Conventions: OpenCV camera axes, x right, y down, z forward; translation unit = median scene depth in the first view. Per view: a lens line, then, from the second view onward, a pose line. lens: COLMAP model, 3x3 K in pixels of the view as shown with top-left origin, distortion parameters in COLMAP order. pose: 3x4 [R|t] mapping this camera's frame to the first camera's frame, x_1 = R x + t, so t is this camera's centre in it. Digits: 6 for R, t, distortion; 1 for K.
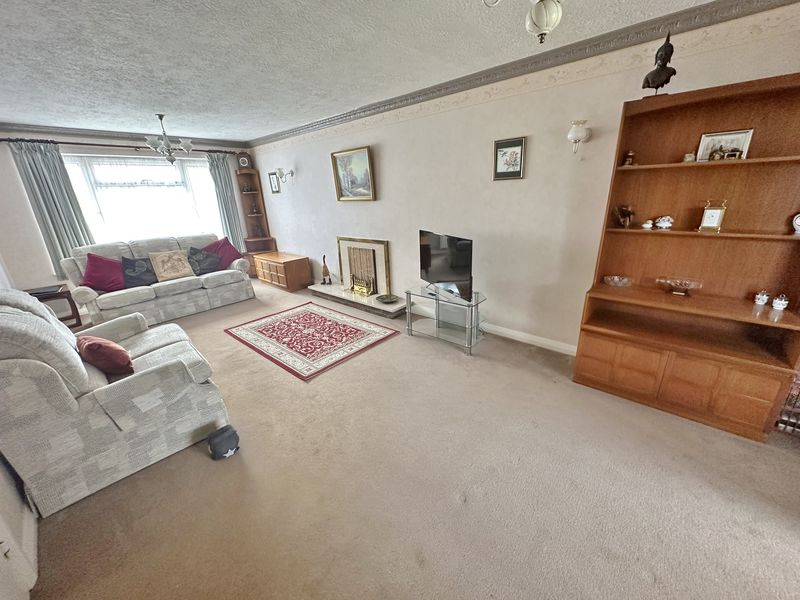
lens RADIAL K [[318.3, 0, 402.0], [0, 318.3, 301.4], [0, 0, 1]] dist [-0.000151, 0.000041]
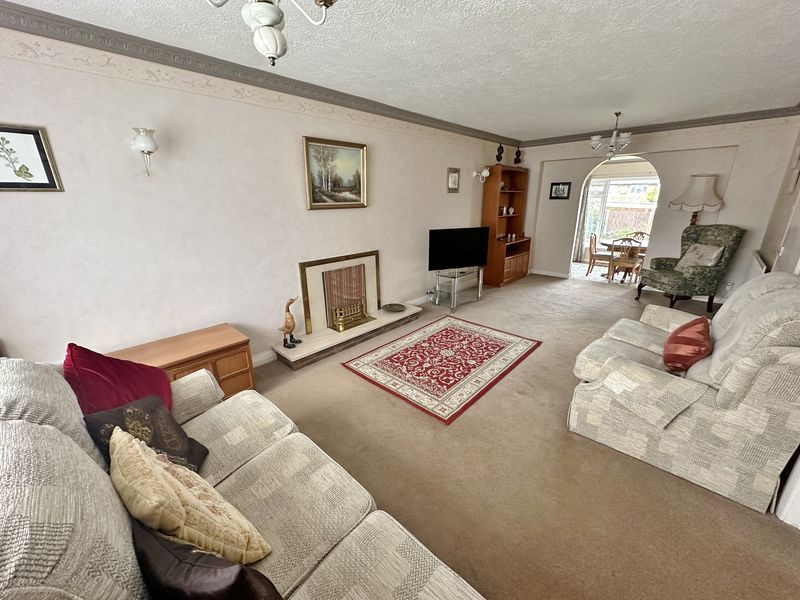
lens RADIAL K [[318.3, 0, 402.0], [0, 318.3, 301.4], [0, 0, 1]] dist [-0.000151, 0.000041]
pose [[0.023524, -0.277211, 0.960521, -1.031074], [0.327735, 0.909830, 0.254555, -0.281063], [-0.944477, 0.308809, 0.112255, 0.919587]]
